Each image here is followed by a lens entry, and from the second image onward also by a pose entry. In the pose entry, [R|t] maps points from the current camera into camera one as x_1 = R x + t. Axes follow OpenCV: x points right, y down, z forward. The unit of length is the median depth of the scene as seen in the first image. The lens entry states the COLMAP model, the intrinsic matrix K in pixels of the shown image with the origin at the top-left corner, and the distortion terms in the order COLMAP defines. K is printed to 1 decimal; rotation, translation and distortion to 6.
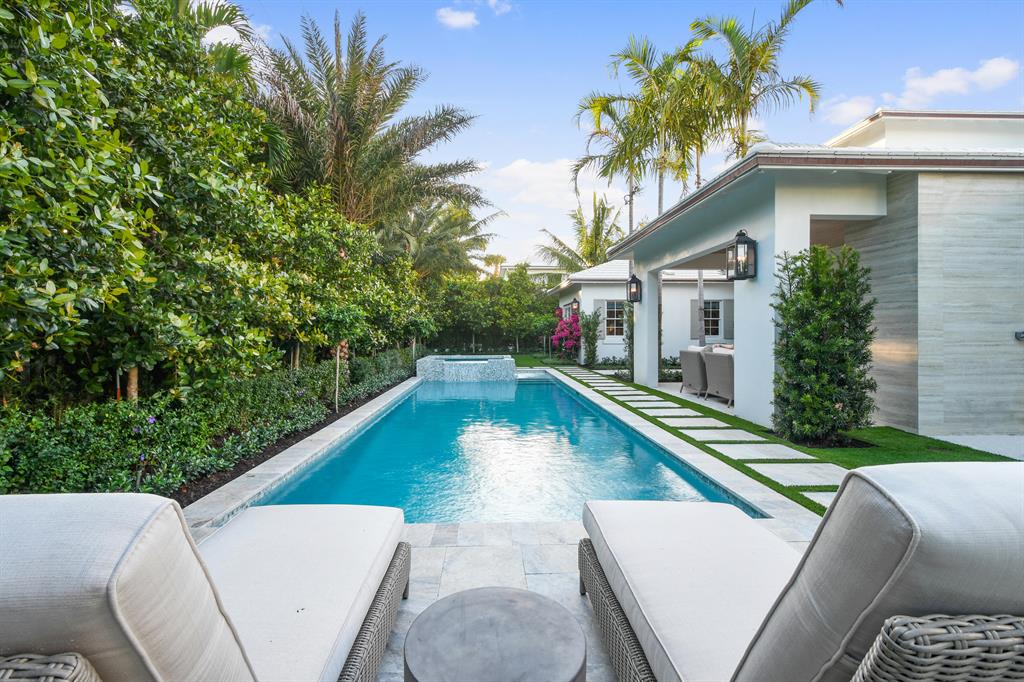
lens RADIAL K [[461.7, 0, 507.2], [0, 461.7, 336.5], [0, 0, 1]] dist [0.000338, 0.000207]
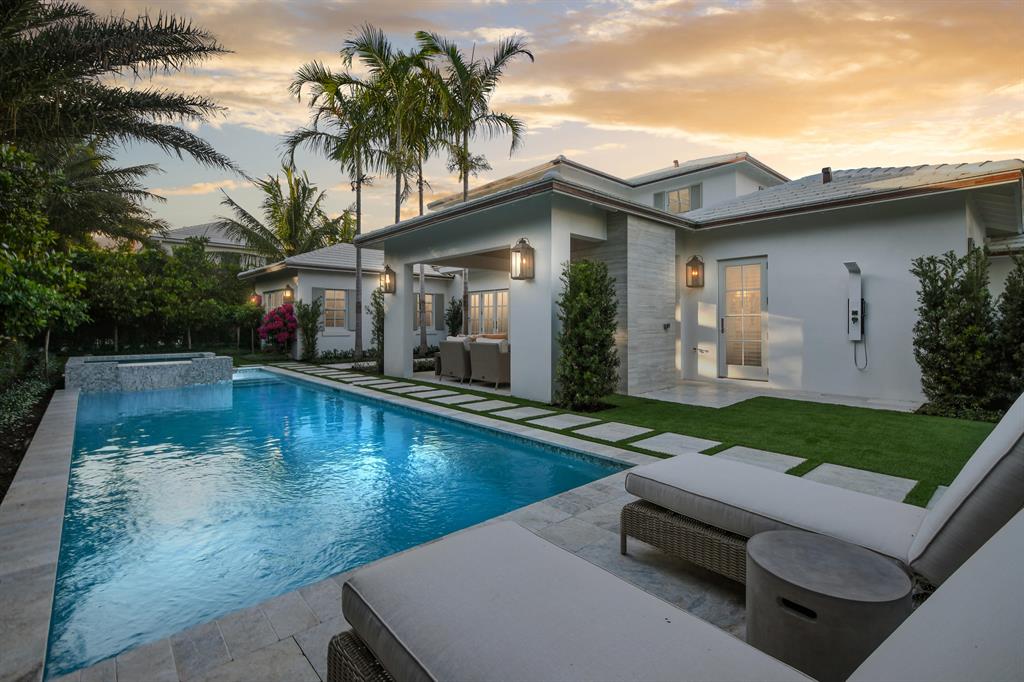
lens RADIAL K [[461.7, 0, 529.0], [0, 461.7, 322.9], [0, 0, 1]] dist [0.000338, 0.000207]
pose [[0.762364, 0.002372, 0.647144, -0.111365], [0.003965, 0.999957, -0.008336, -0.001157], [-0.647136, 0.008921, 0.762322, 0.039140]]
